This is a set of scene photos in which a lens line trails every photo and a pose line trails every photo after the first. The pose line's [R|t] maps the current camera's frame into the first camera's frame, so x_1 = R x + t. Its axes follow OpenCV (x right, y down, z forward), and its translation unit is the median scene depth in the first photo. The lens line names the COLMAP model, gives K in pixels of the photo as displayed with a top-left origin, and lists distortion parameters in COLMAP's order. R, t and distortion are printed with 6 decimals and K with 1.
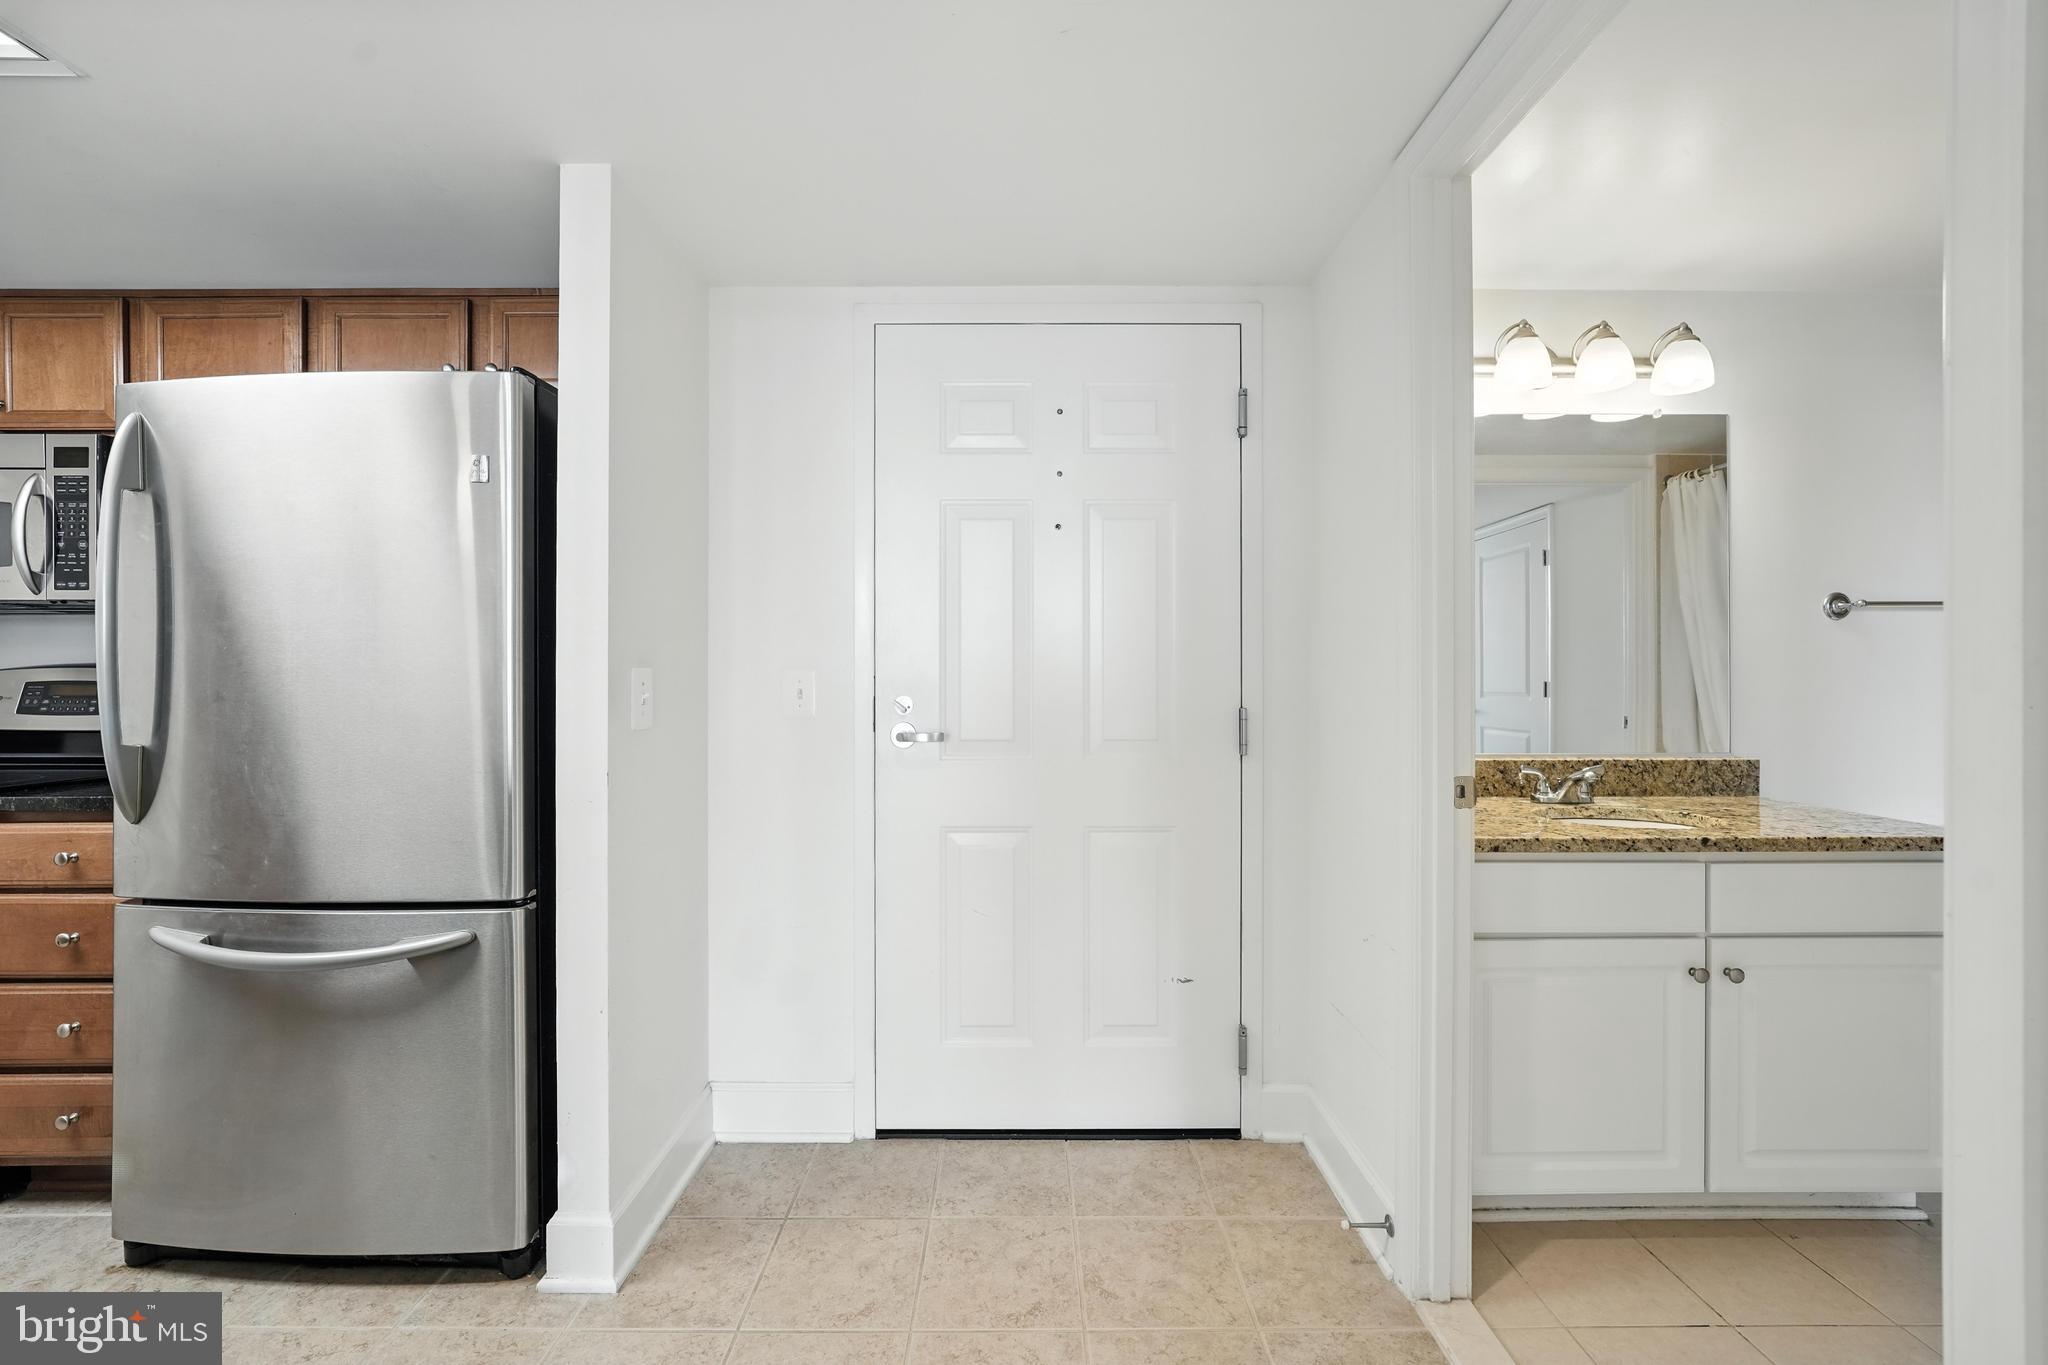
lens RADIAL K [[833.8, 0, 1021.0], [0, 833.8, 676.8], [0, 0, 1]] dist [-0.018380, 0.005865]
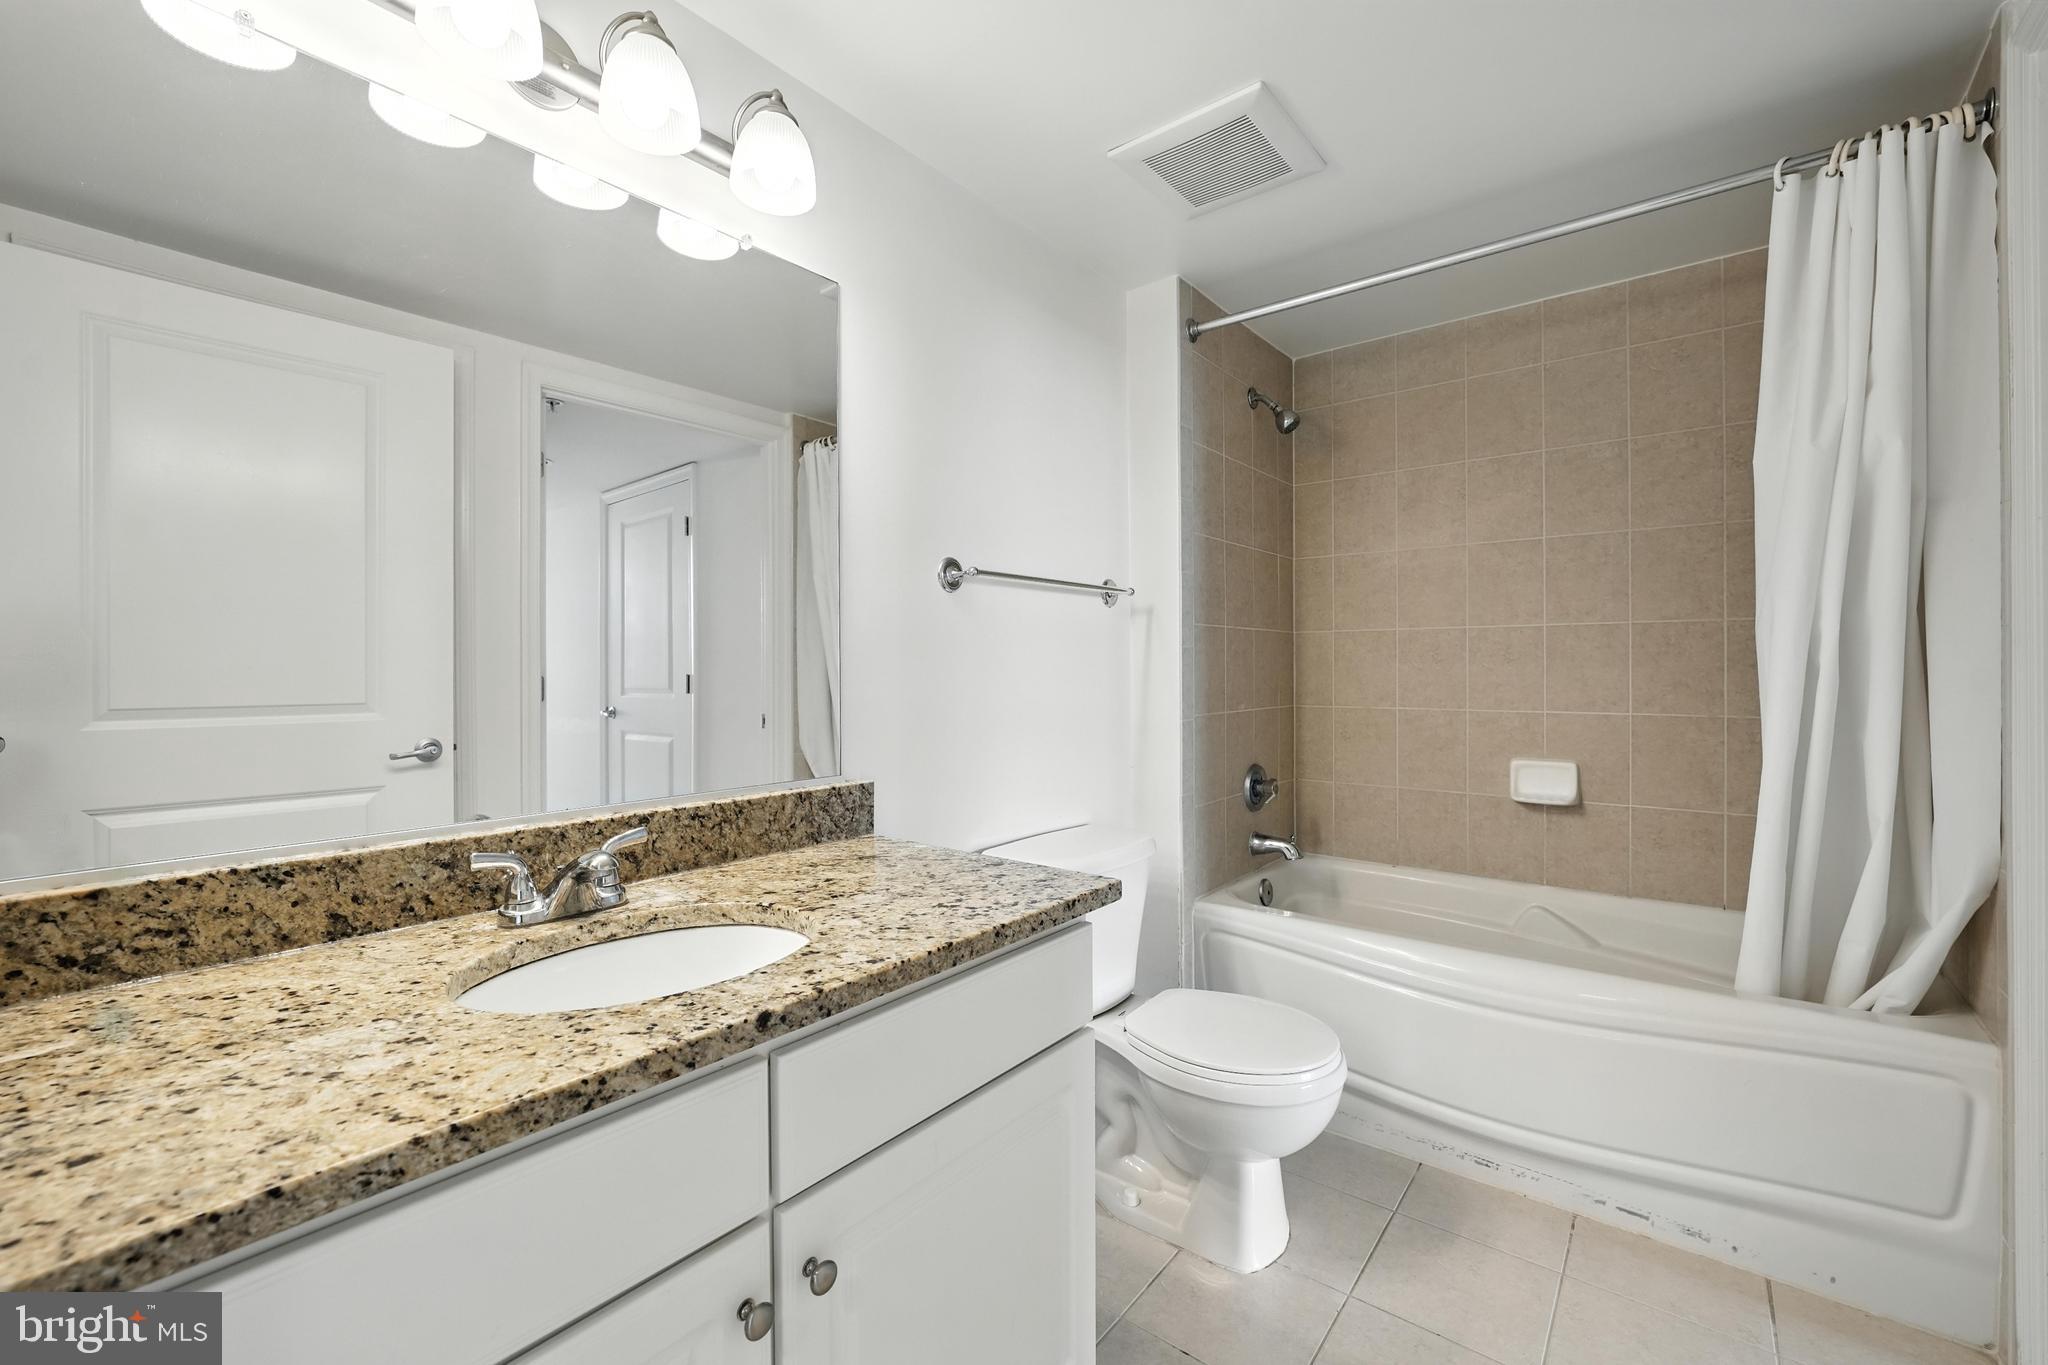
lens RADIAL K [[816.0, 0, 1025.9], [0, 816.0, 670.4], [0, 0, 1]] dist [-0.040858, 0.000065]
pose [[0.627949, -0.002232, 0.778252, 0.435112], [0.004159, 0.999991, -0.000488, 0.005876], [-0.778244, 0.003544, 0.627952, 0.460507]]
